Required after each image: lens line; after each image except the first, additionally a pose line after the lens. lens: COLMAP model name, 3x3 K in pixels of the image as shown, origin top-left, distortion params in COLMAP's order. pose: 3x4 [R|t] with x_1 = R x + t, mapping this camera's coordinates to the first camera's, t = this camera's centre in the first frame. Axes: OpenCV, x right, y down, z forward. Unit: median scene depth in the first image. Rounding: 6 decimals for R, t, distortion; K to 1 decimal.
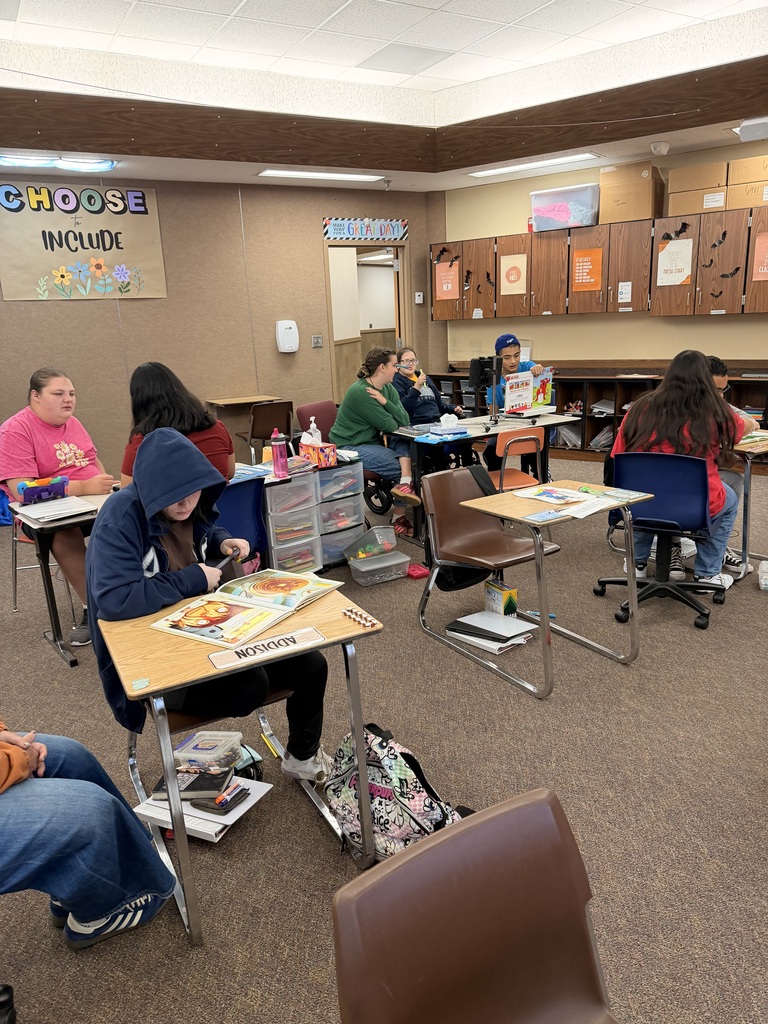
lens RADIAL K [[716.0, 0, 382.5], [0, 716.0, 514.4], [0, 0, 1]] dist [-0.026849, -0.003357]
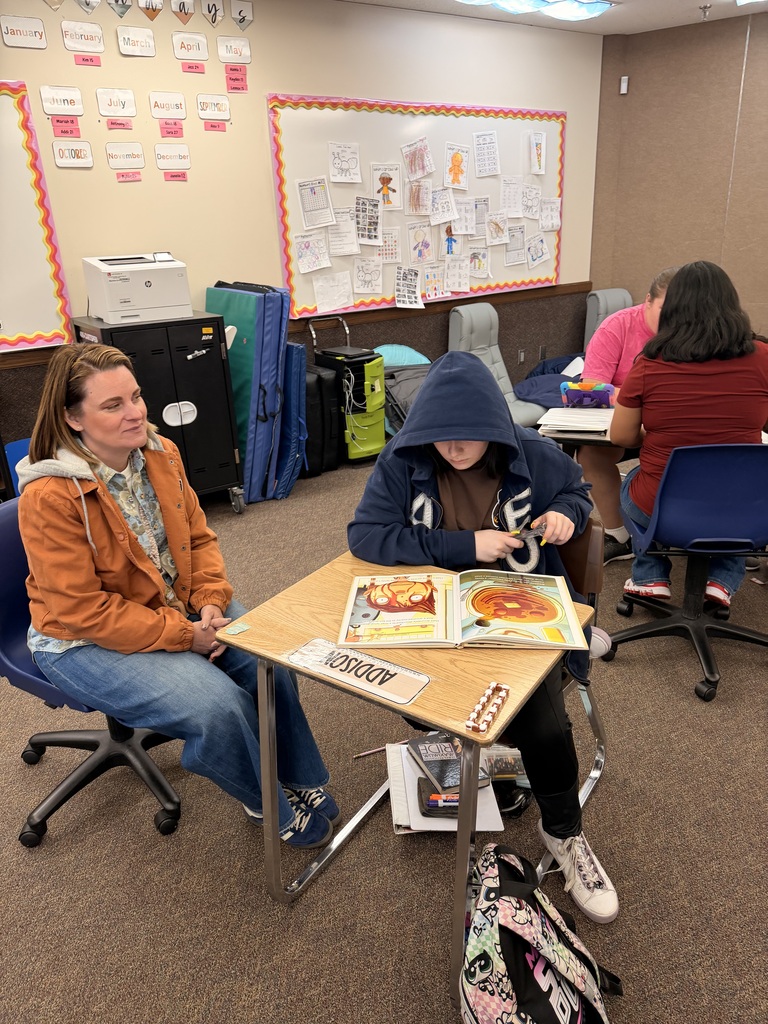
lens RADIAL K [[716.0, 0, 377.3], [0, 716.0, 513.9], [0, 0, 1]] dist [-0.026849, -0.003357]
pose [[0.407073, 0.351849, -0.842908, 0.144921], [-0.200950, 0.934717, 0.293126, -0.065061], [0.891017, 0.050058, 0.451202, 0.225100]]
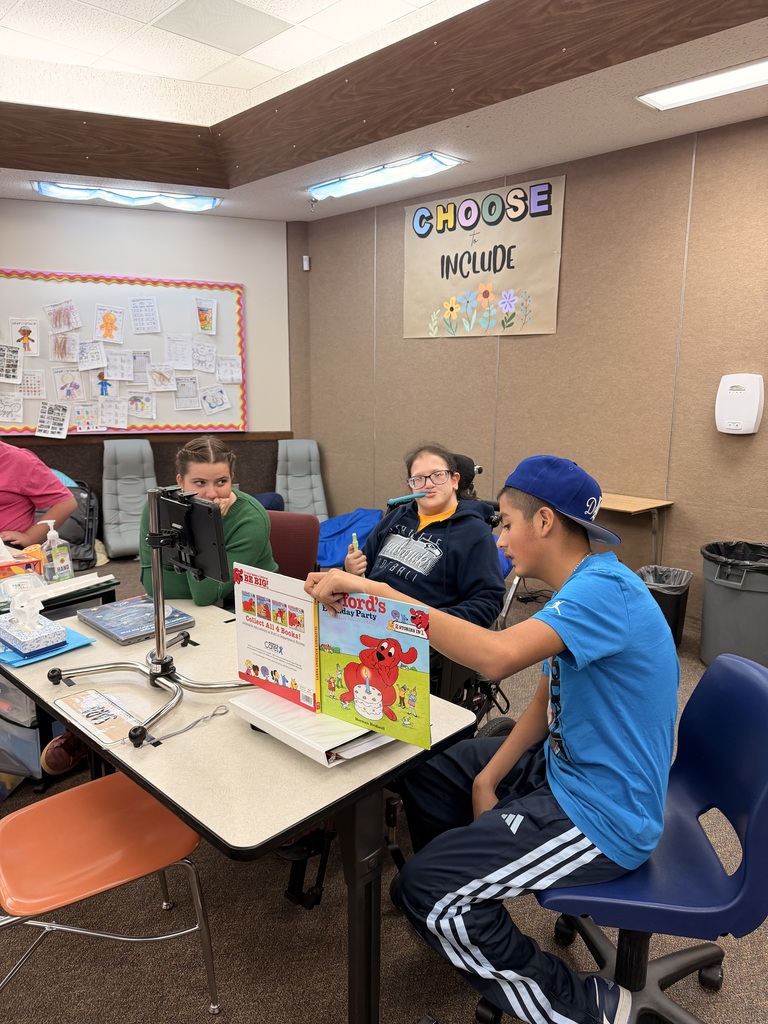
lens RADIAL K [[716.0, 0, 396.9], [0, 716.0, 528.0], [0, 0, 1]] dist [-0.026849, -0.003357]
pose [[0.207881, 0.244833, -0.947018, 0.399293], [-0.283055, 0.941802, 0.181351, -0.237123], [0.936304, 0.230359, 0.265084, 0.810604]]
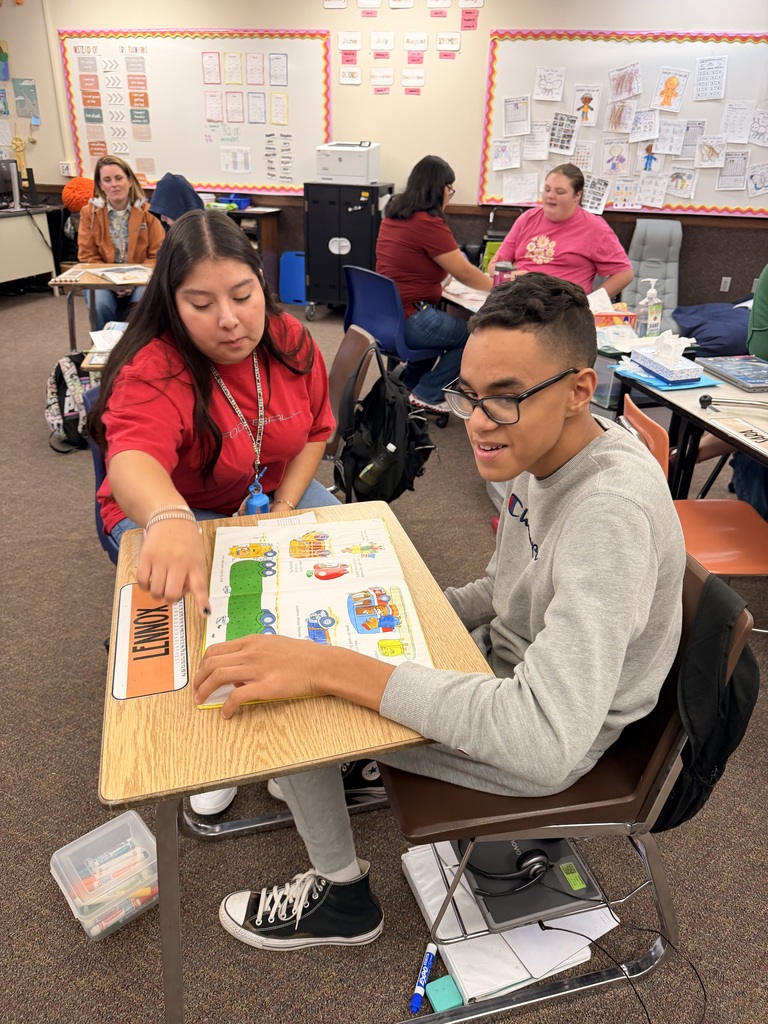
lens RADIAL K [[716.0, 0, 379.9], [0, 716.0, 533.2], [0, 0, 1]] dist [-0.026849, -0.003357]
pose [[-0.394003, 0.461754, -0.794698, 0.472835], [-0.248142, 0.779090, 0.575711, -0.197871], [0.884979, 0.424030, -0.192383, 0.726657]]
